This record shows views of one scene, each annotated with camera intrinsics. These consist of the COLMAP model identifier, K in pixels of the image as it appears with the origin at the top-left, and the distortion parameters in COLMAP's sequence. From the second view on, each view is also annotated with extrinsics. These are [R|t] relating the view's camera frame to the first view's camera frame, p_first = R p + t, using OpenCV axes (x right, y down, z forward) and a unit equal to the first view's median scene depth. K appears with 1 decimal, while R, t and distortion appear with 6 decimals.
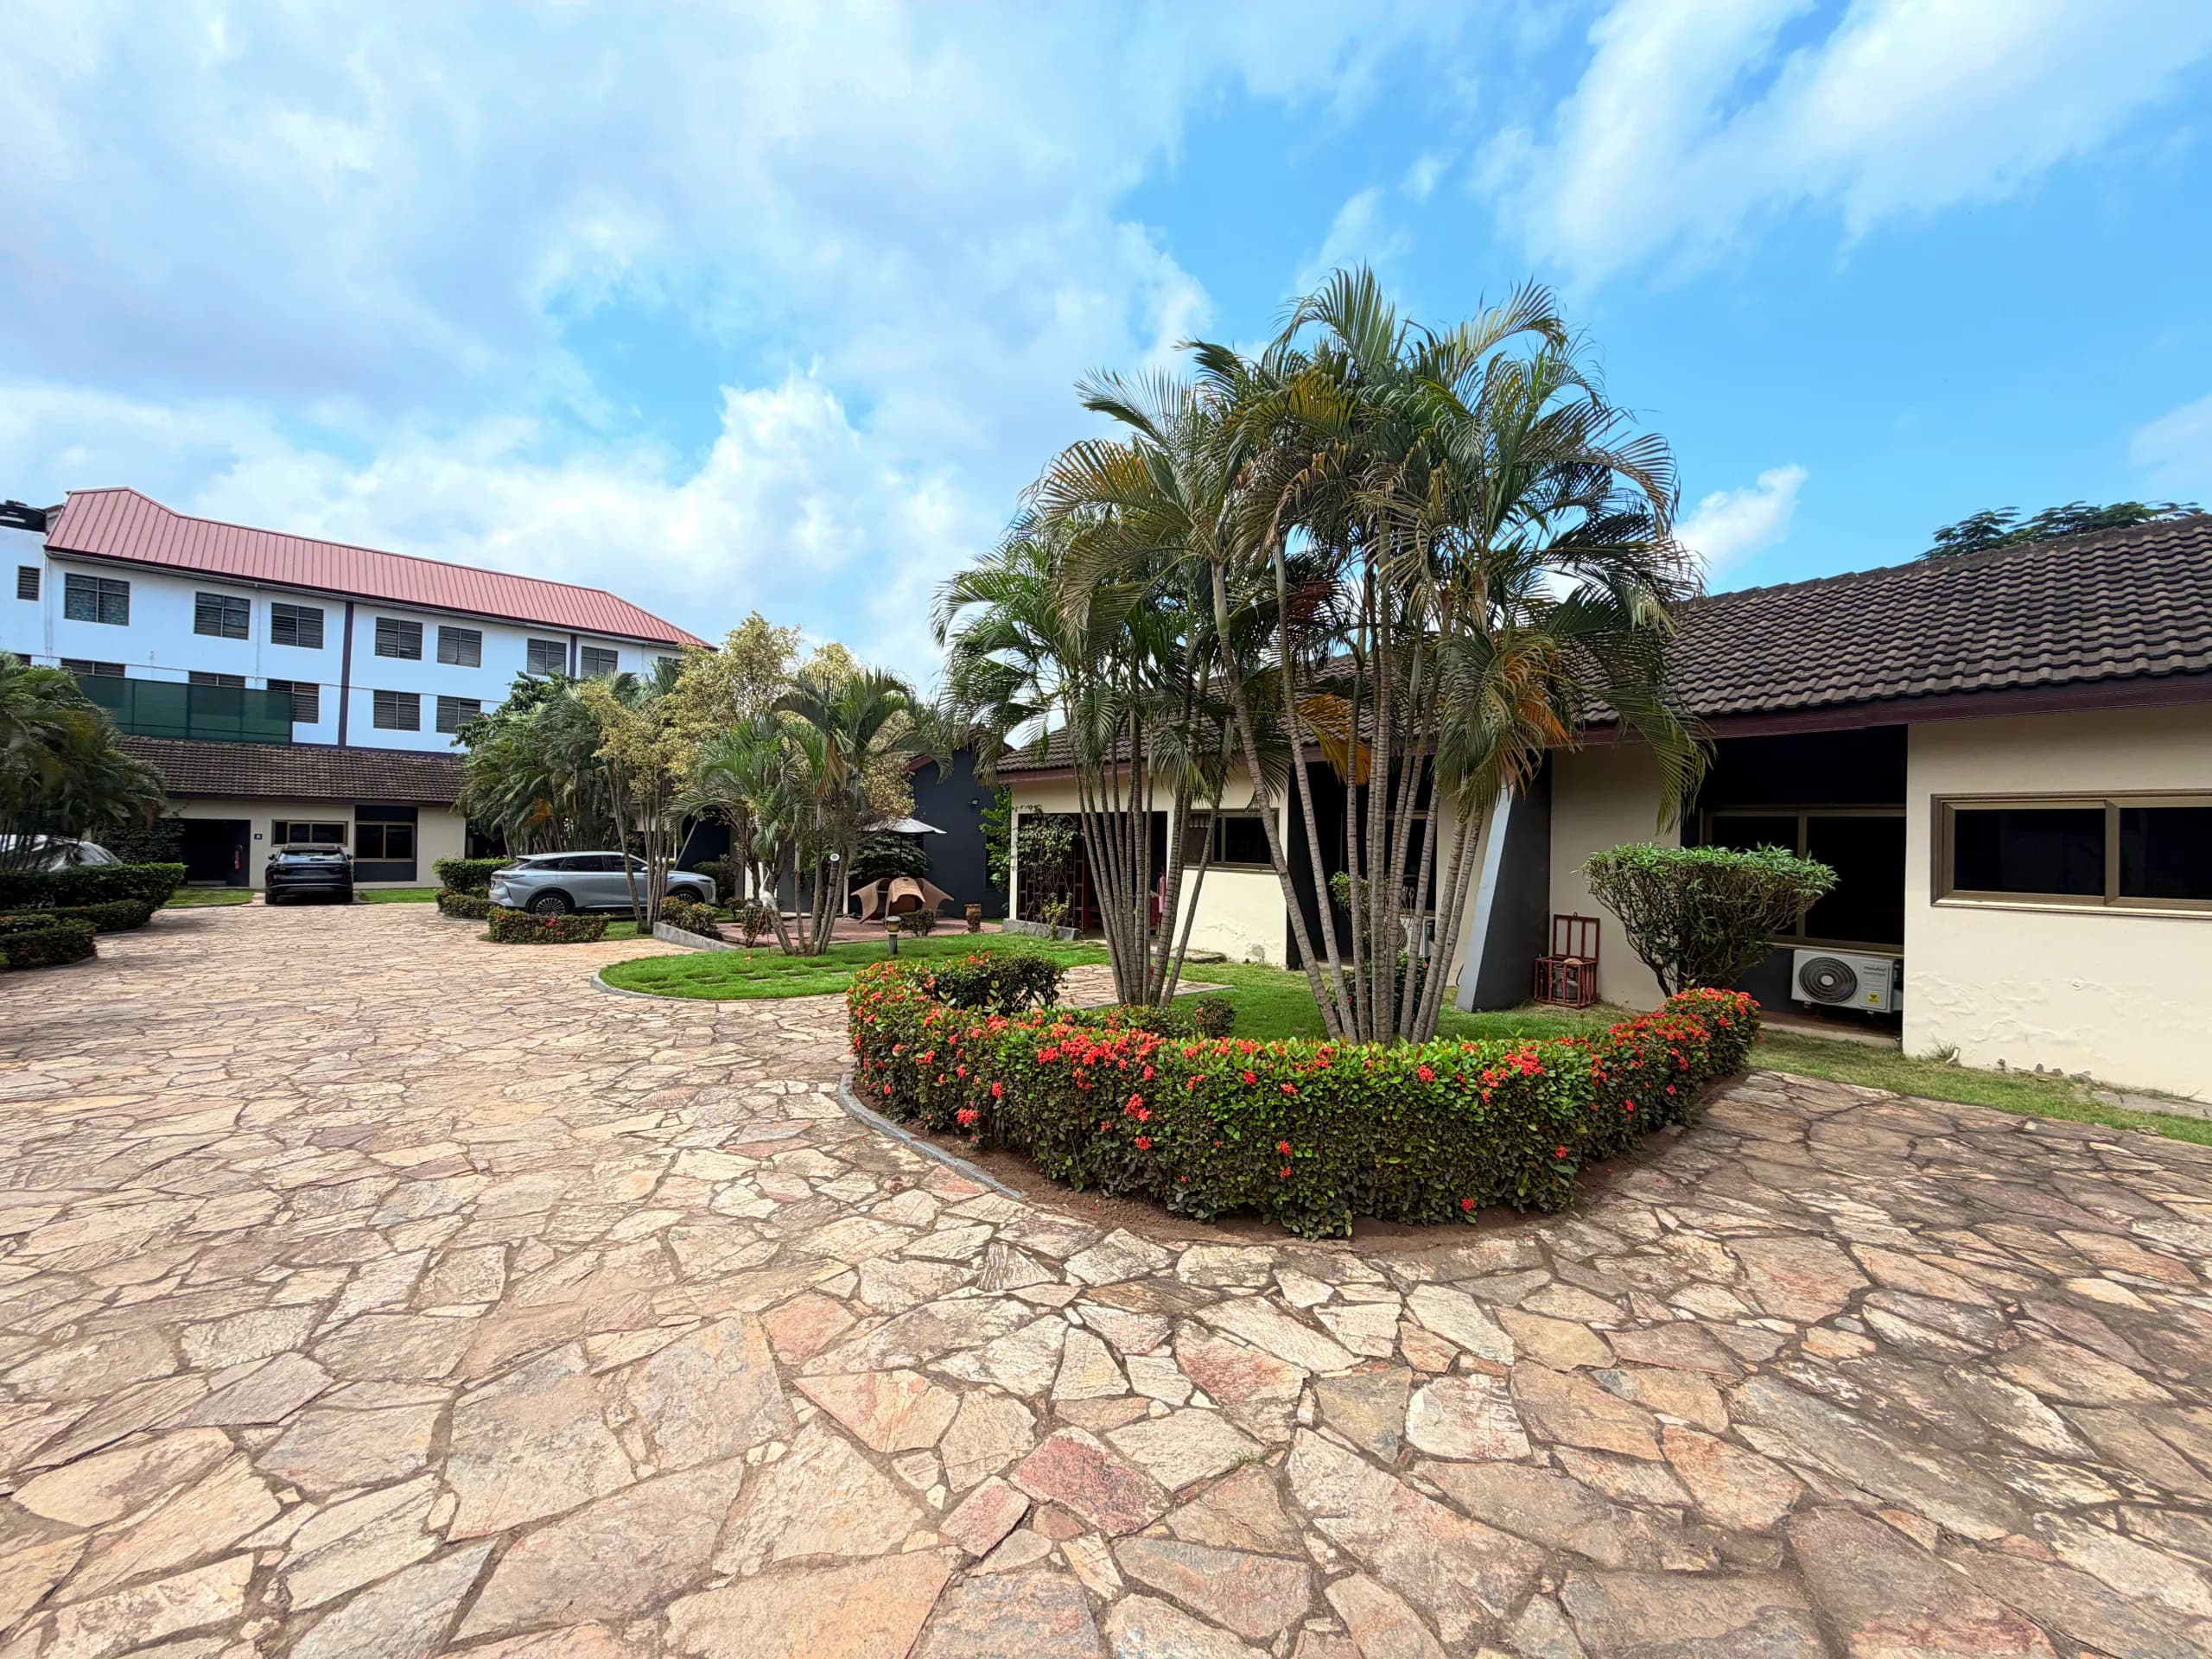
lens RADIAL K [[884.1, 0, 1099.3], [0, 884.1, 832.2], [0, 0, 1]] dist [0.000704, 0.000004]
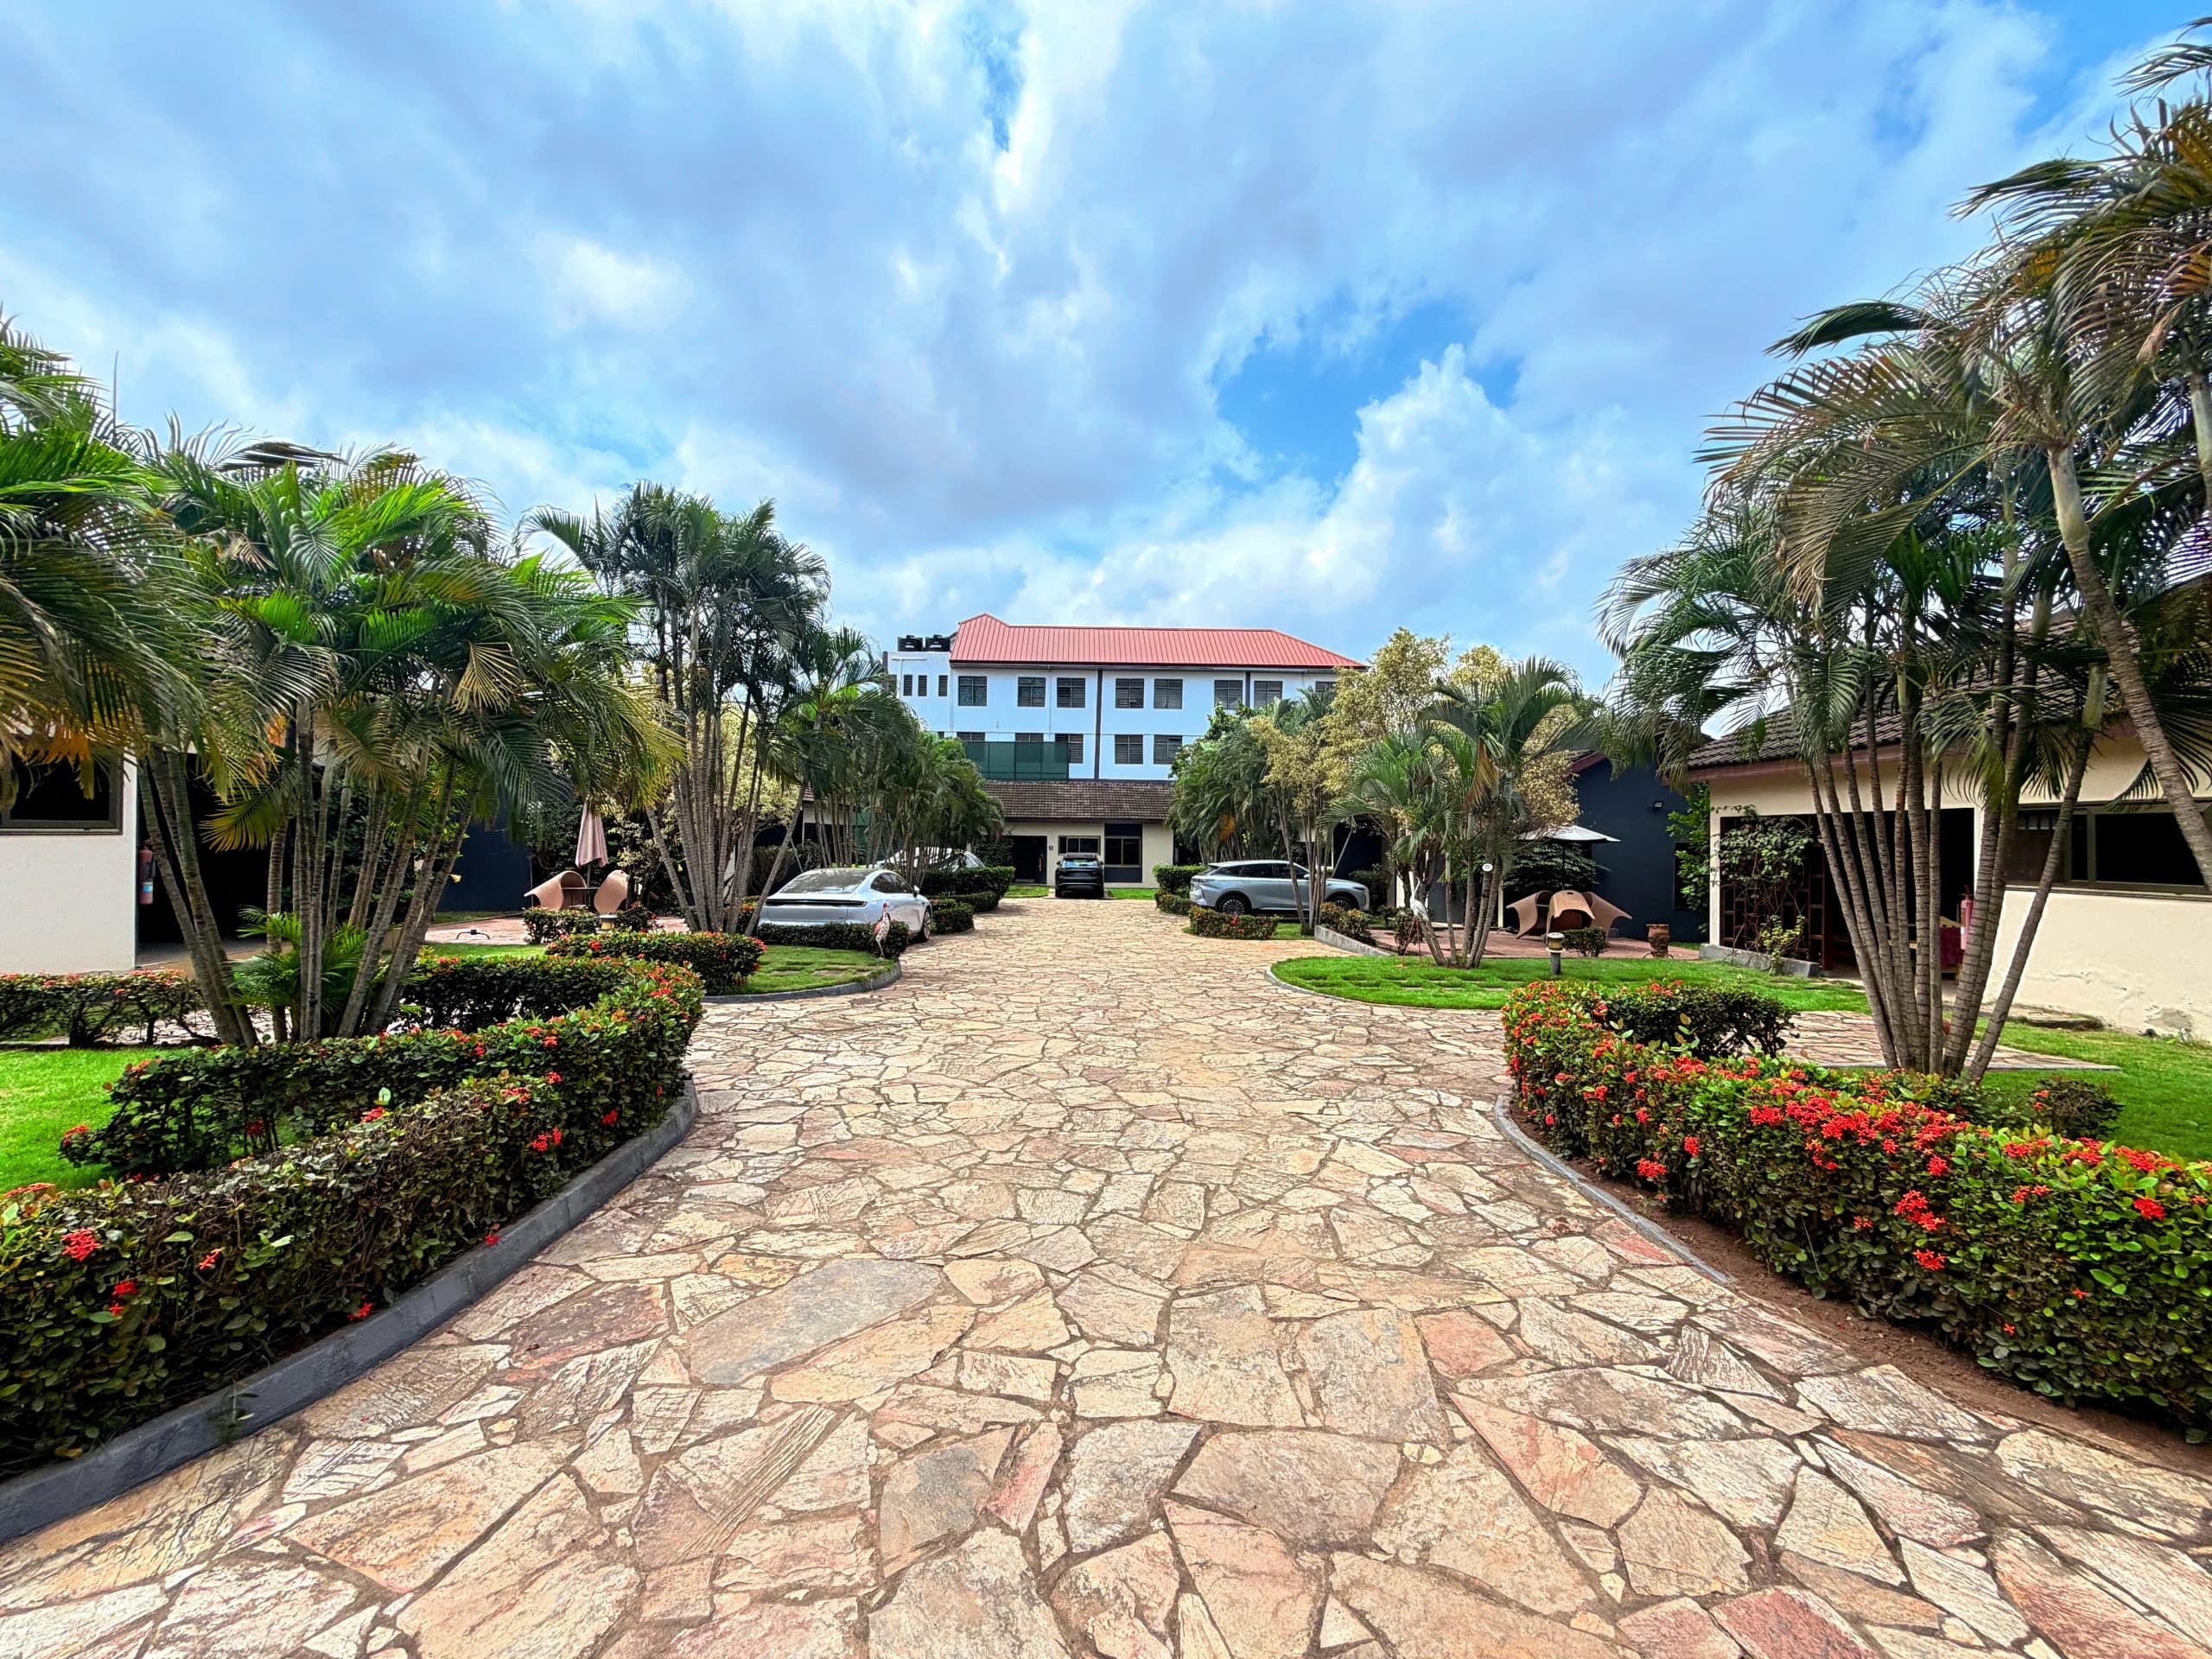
lens RADIAL K [[882.9, 0, 1098.1], [0, 882.9, 832.2], [0, 0, 1]] dist [0.001298, -0.000038]
pose [[0.760468, -0.015262, -0.649196, 0.003718], [0.008299, 0.999871, -0.013785, -0.000191], [0.649322, 0.005095, 0.760496, -0.006171]]
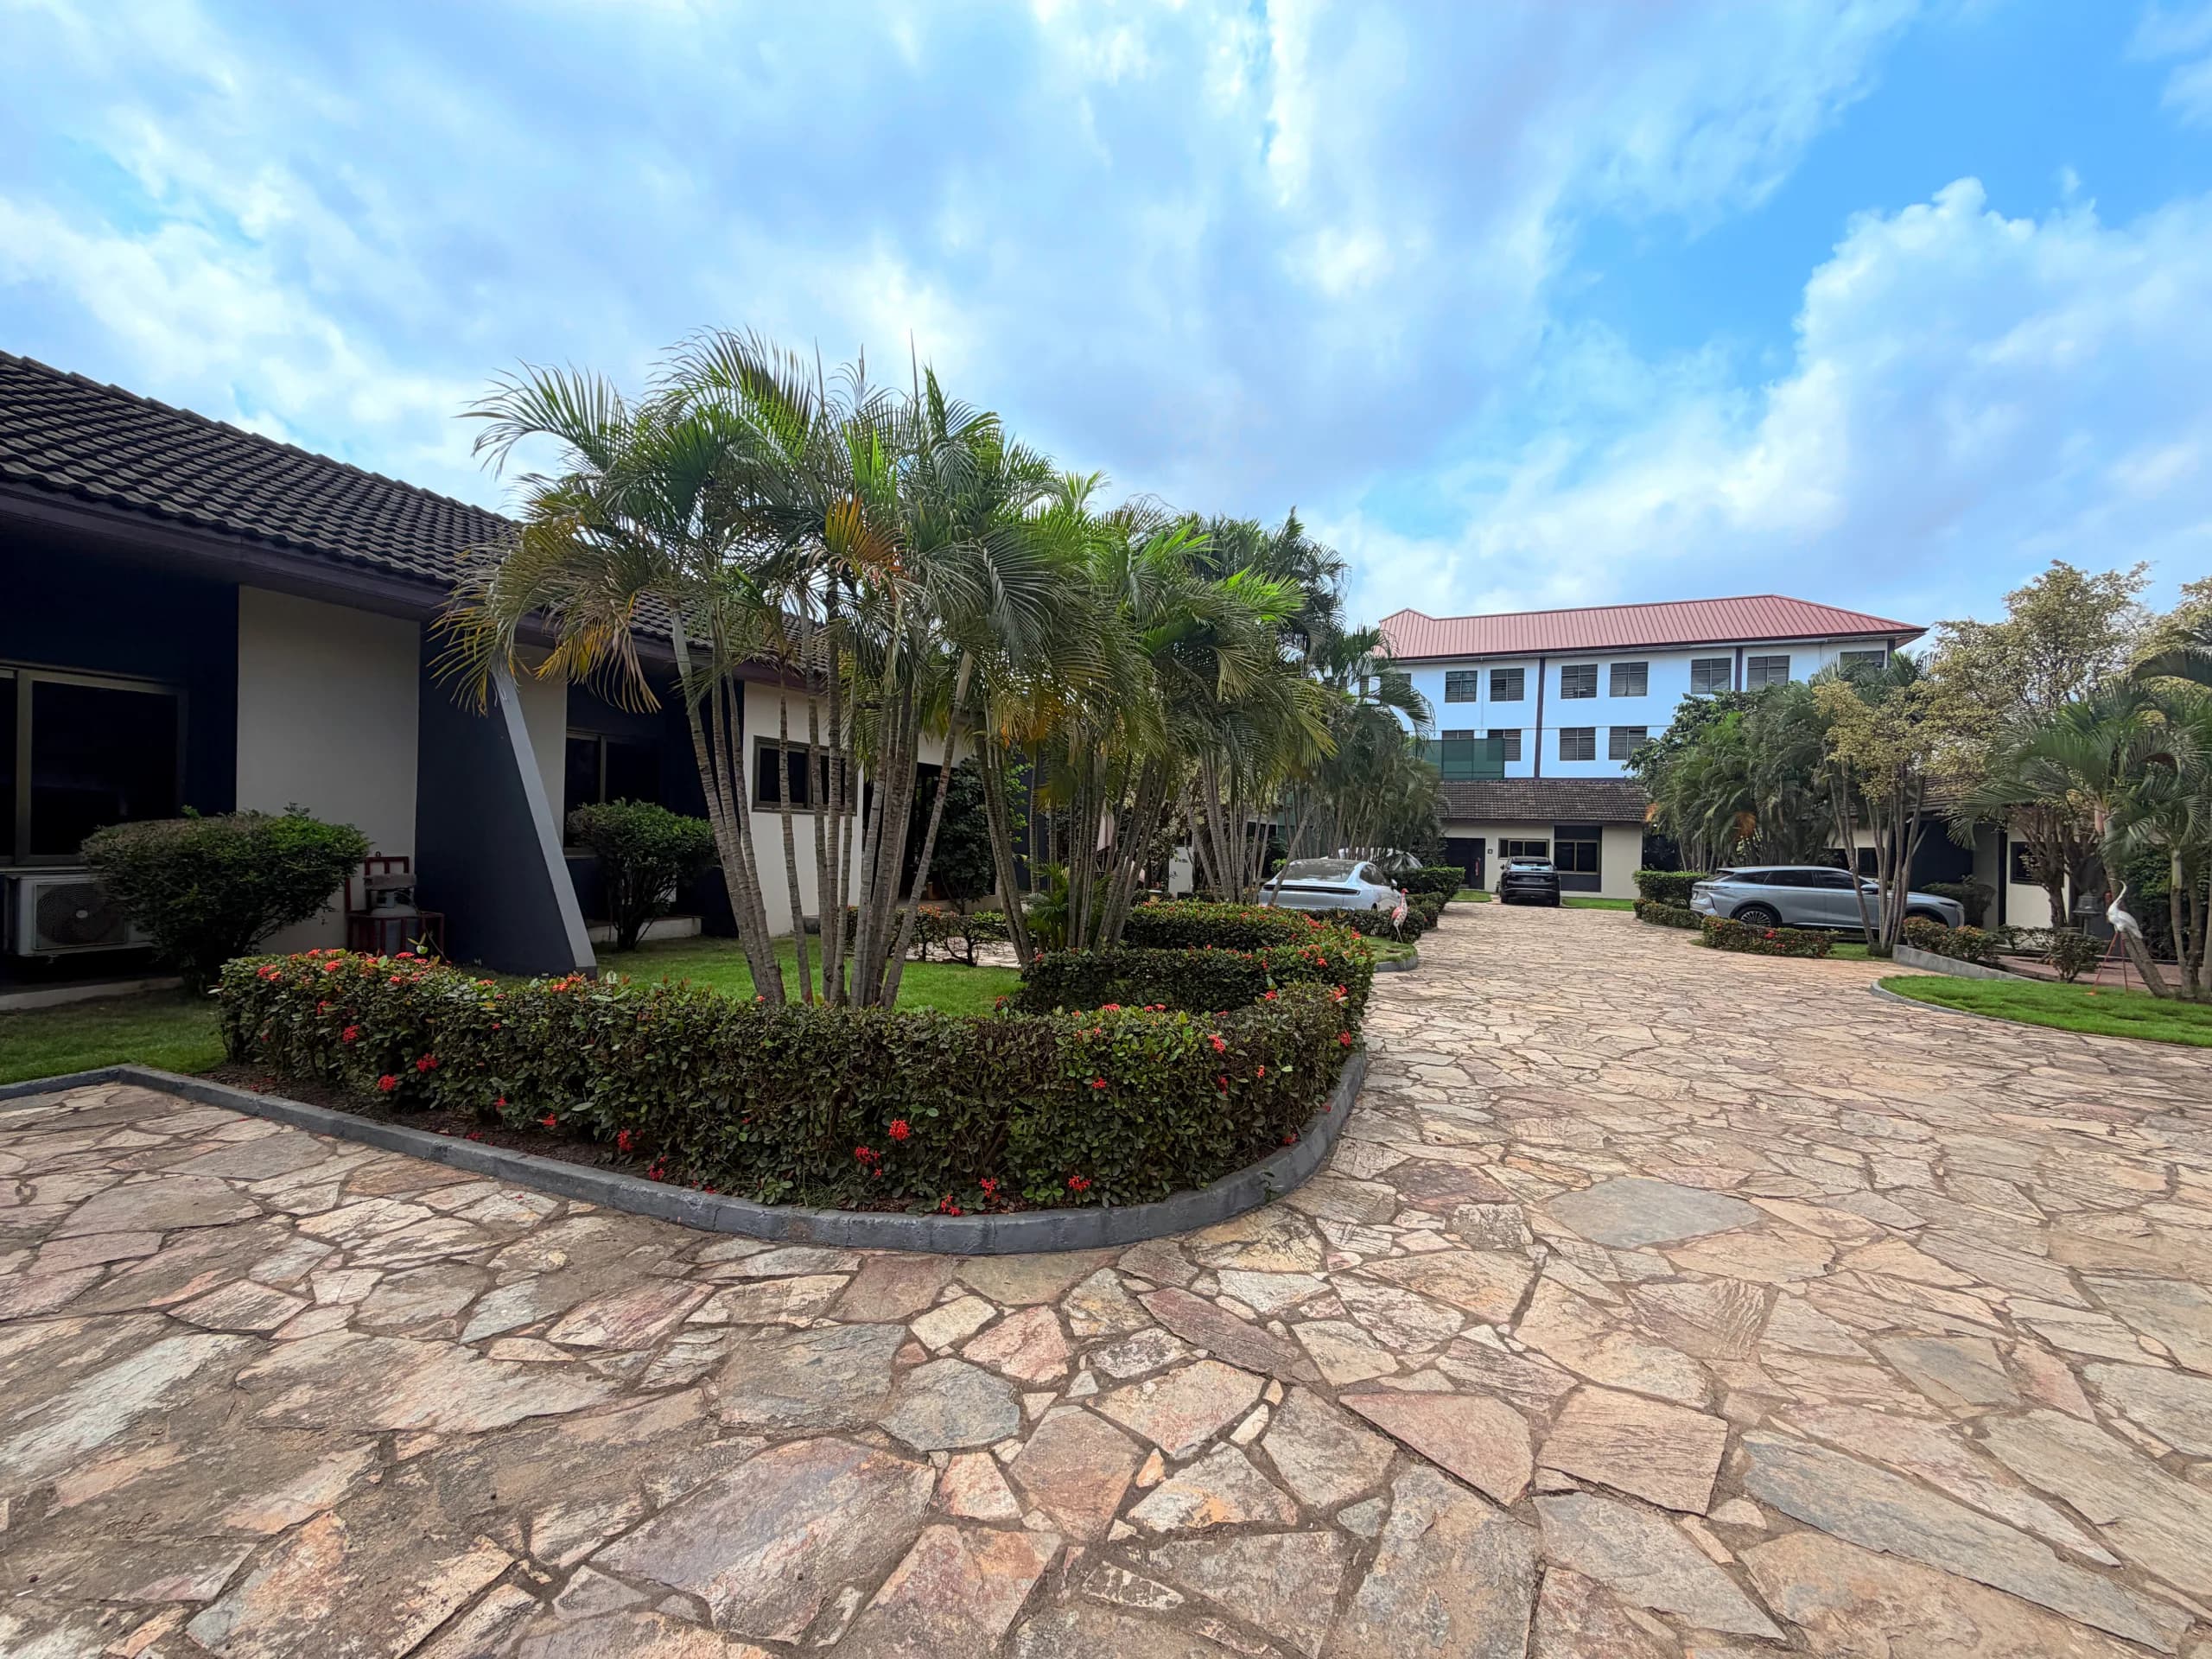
lens RADIAL K [[884.1, 0, 1099.3], [0, 884.1, 832.2], [0, 0, 1]] dist [0.000704, 0.000004]
pose [[0.419289, -0.013934, -0.907746, -0.080911], [-0.010386, 0.999743, -0.020144, 0.038940], [0.907793, 0.017874, 0.419037, -0.256696]]
